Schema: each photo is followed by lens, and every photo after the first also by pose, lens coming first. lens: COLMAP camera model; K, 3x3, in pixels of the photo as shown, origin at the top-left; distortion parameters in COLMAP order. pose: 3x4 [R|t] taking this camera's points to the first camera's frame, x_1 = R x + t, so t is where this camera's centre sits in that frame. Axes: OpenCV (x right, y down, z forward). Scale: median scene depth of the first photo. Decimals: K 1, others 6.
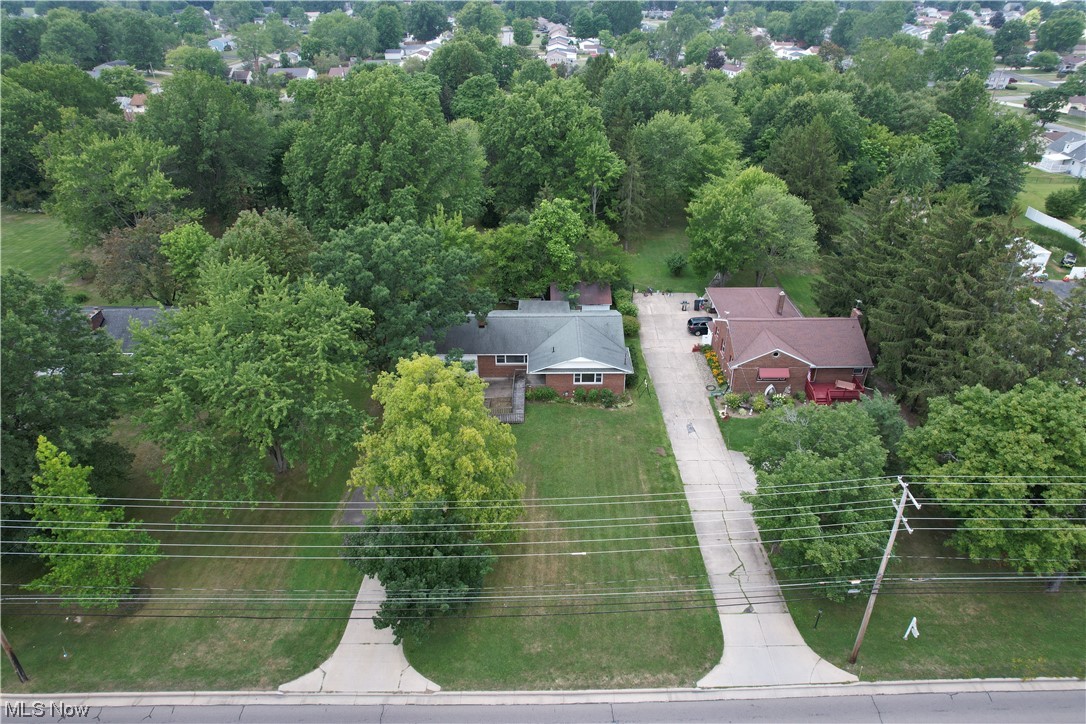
lens RADIAL K [[710.3, 0, 543.3], [0, 710.3, 361.1], [0, 0, 1]] dist [-0.032125, 0.018649]
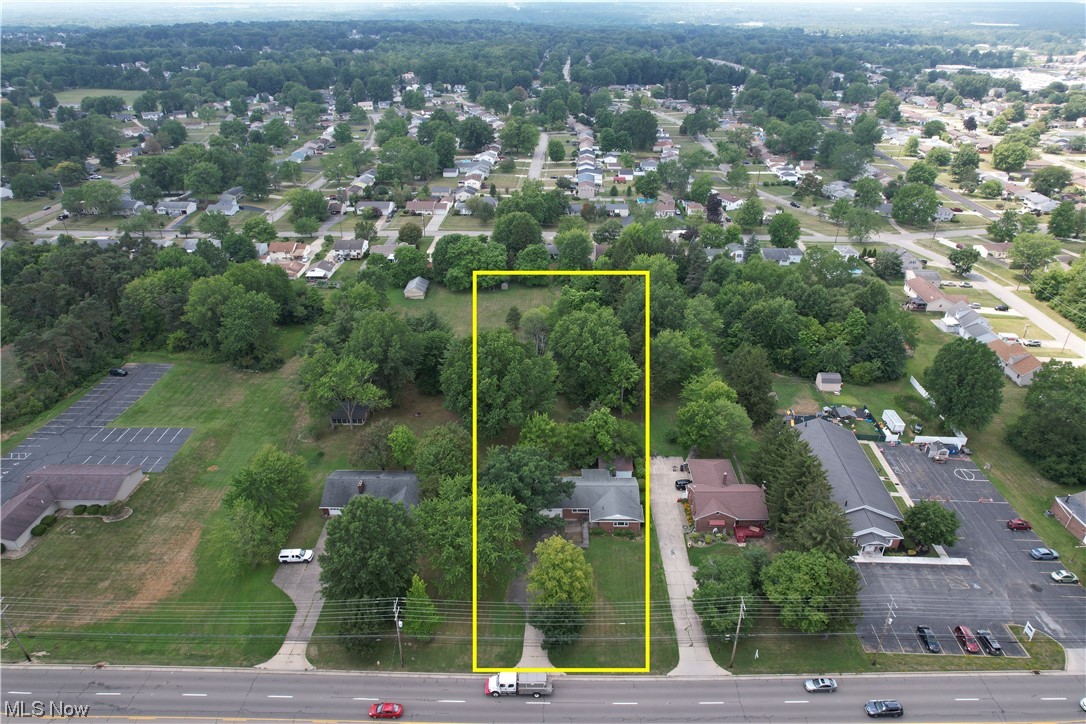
lens RADIAL K [[710.3, 0, 544.1], [0, 710.3, 363.1], [0, 0, 1]] dist [-0.032125, 0.018649]
pose [[0.999706, 0.011931, -0.021094, -0.113354], [-0.012696, 0.999252, -0.036538, -0.344349], [0.020642, 0.036795, 0.999110, -0.970593]]
